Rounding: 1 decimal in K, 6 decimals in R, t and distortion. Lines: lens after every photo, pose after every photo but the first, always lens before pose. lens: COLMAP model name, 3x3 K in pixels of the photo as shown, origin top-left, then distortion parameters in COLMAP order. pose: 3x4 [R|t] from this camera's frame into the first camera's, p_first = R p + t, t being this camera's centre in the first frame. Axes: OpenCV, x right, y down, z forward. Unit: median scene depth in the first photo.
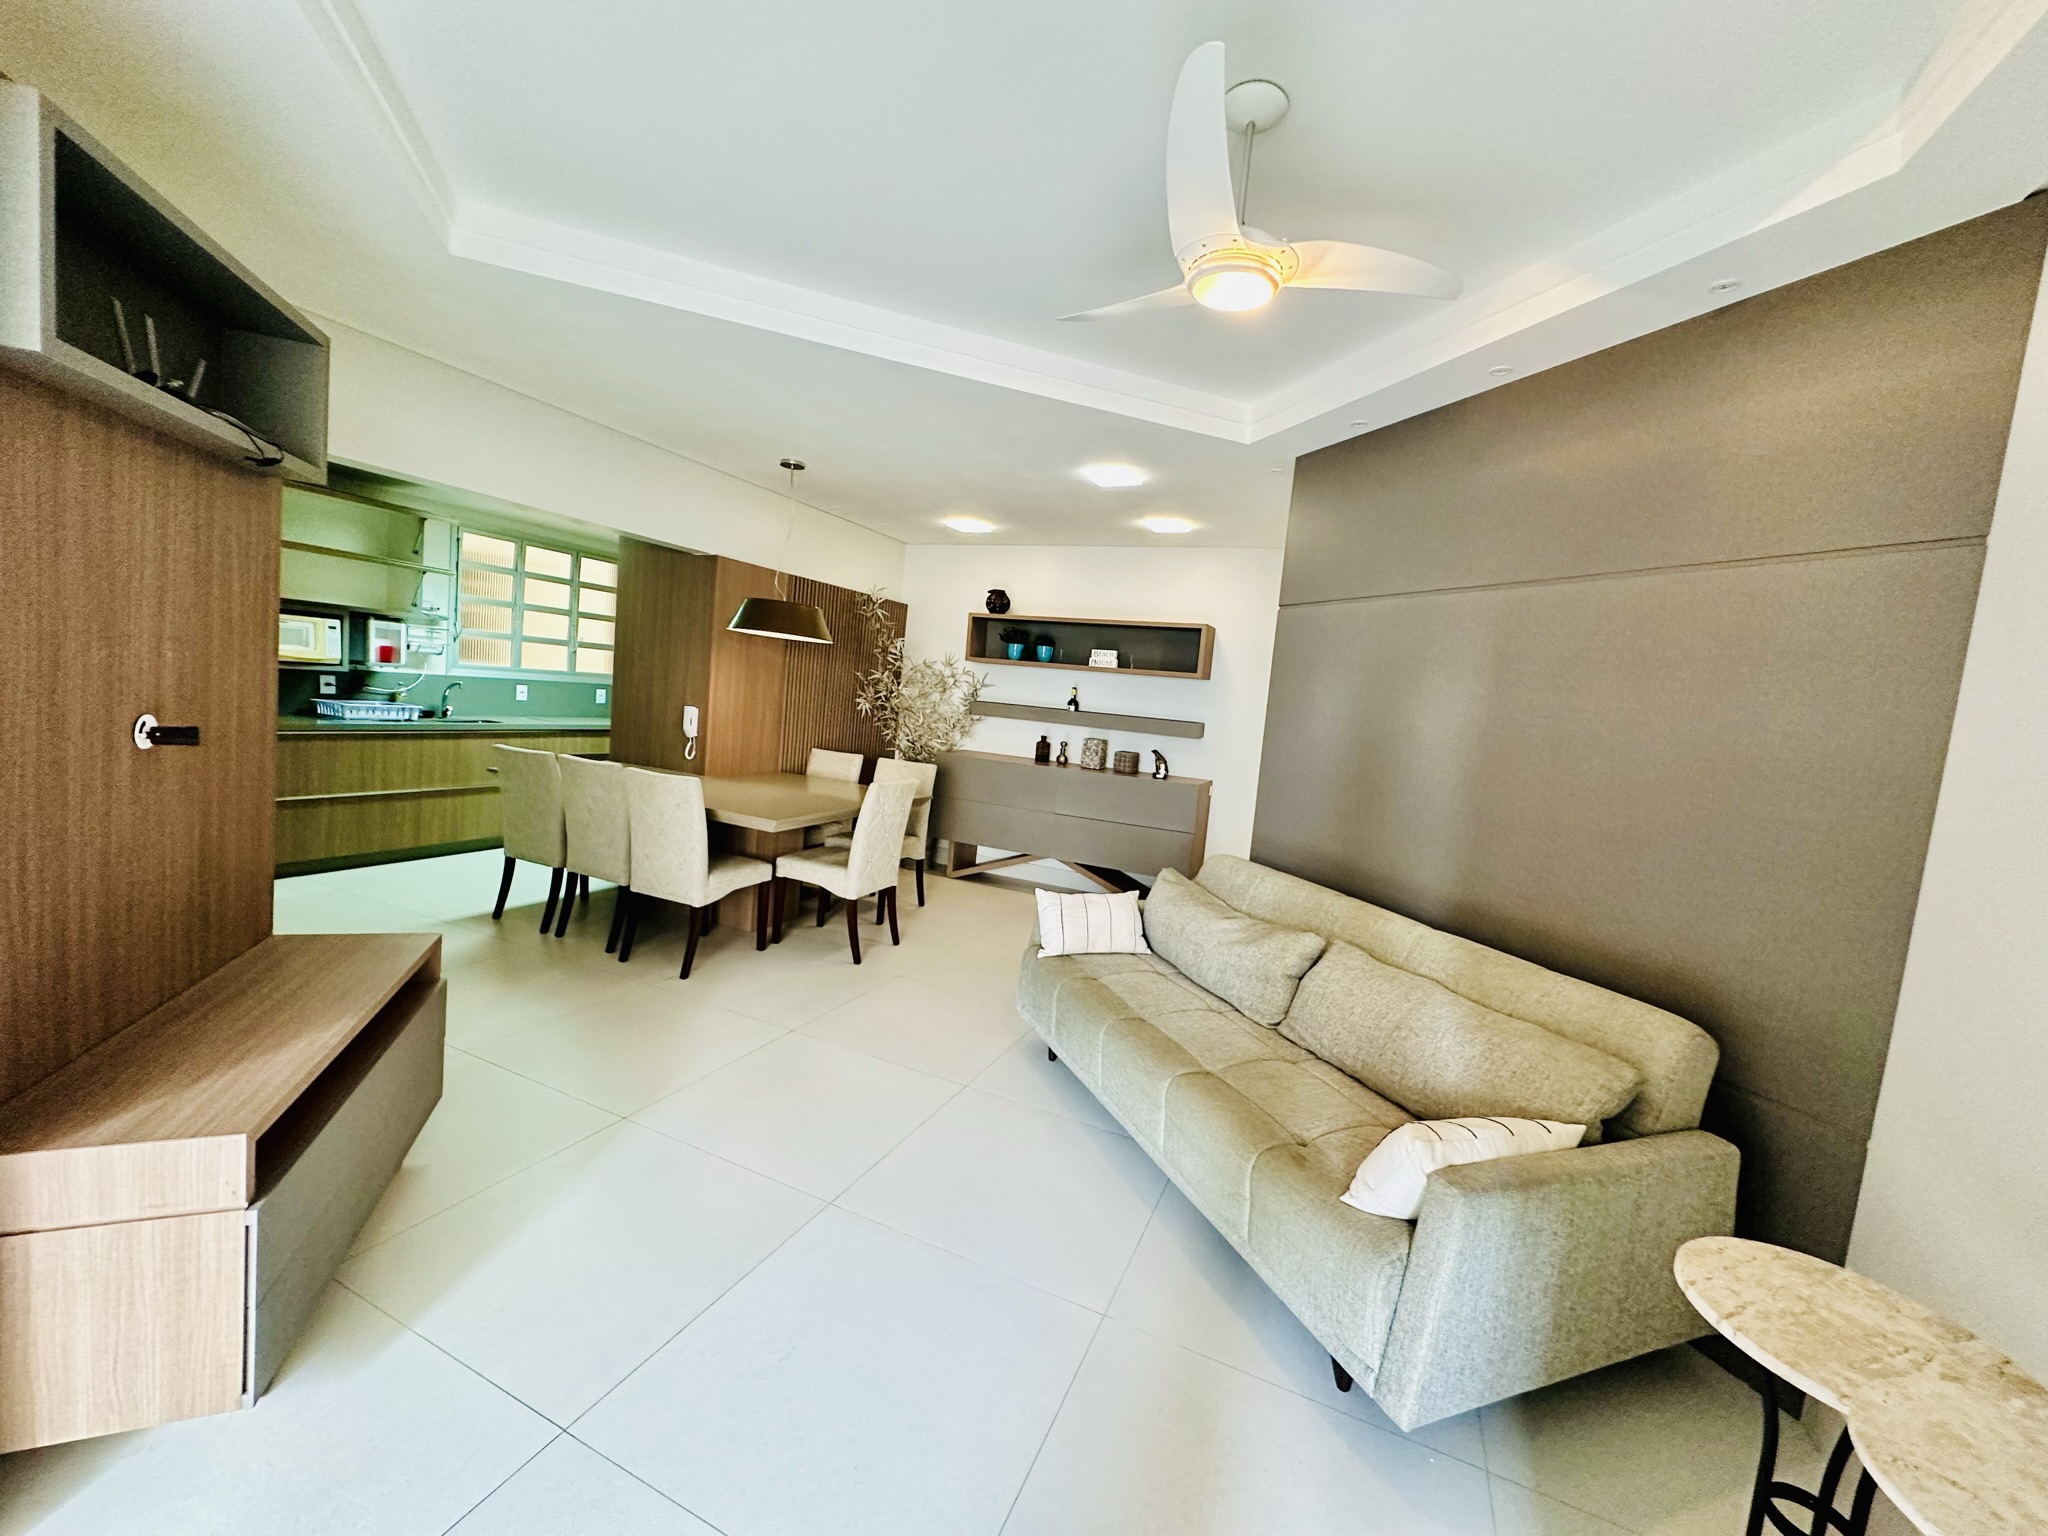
lens RADIAL K [[812.0, 0, 1022.3], [0, 812.0, 769.7], [0, 0, 1]] dist [-0.000695, 0.000027]
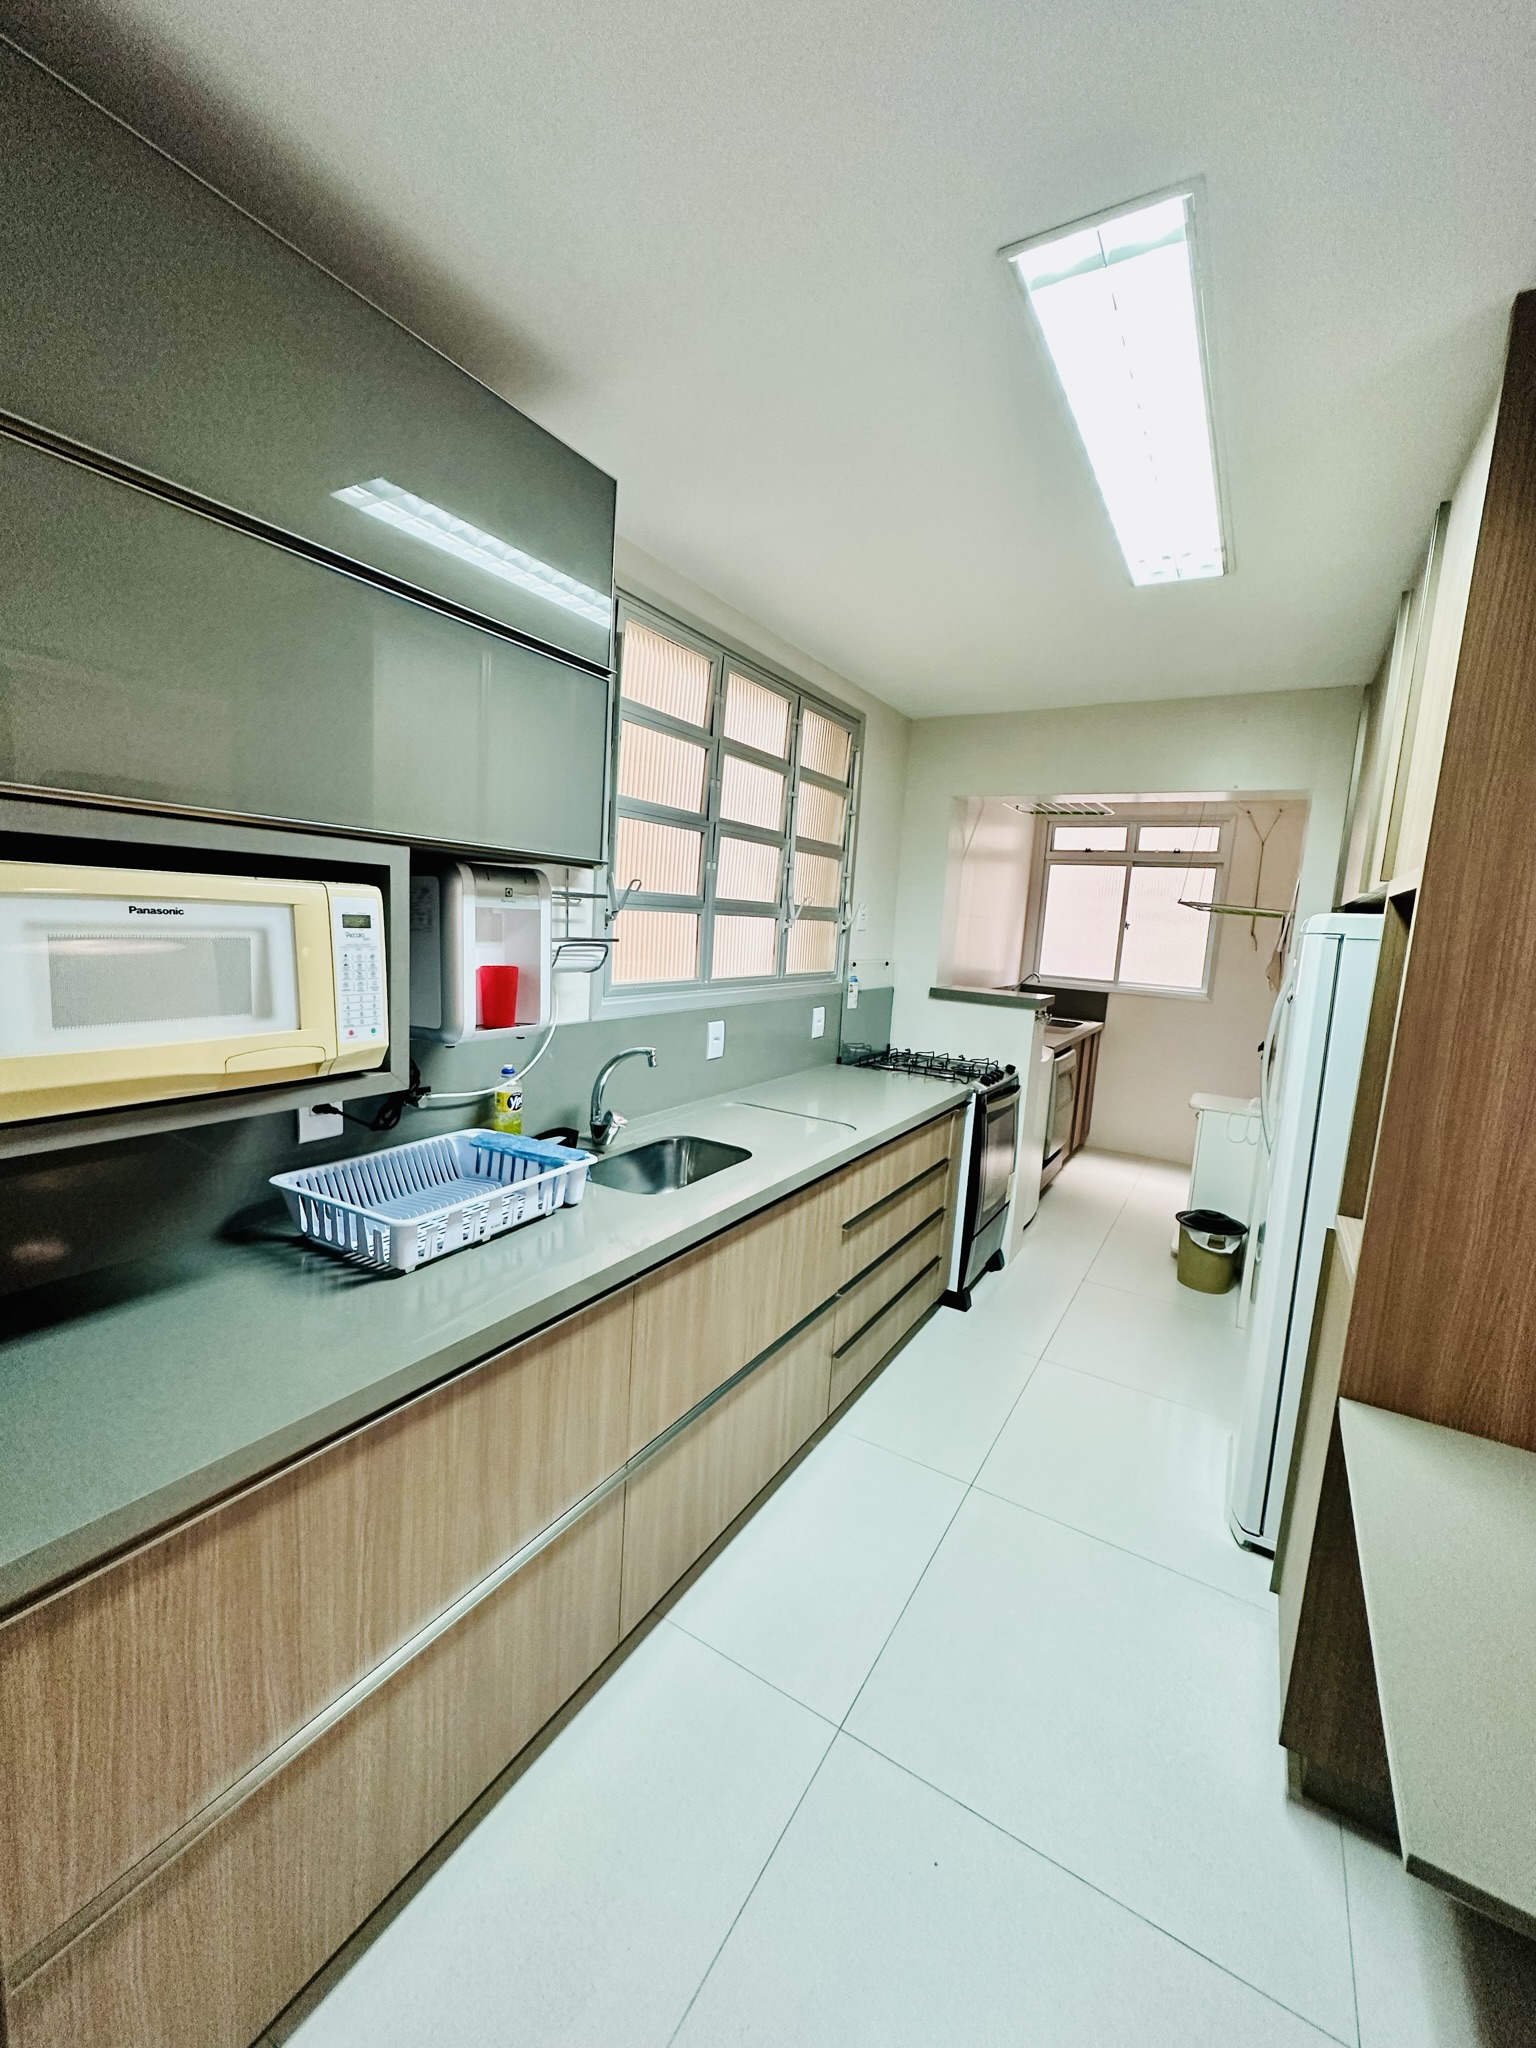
lens RADIAL K [[812.0, 0, 769.7], [0, 812.0, 1016.9], [0, 0, 1]] dist [-0.000695, 0.000027]
pose [[0.992511, -0.008301, -0.121871, -0.567166], [0.011632, 0.999577, 0.026652, -0.122586], [0.121598, -0.027871, 0.992188, 0.629974]]
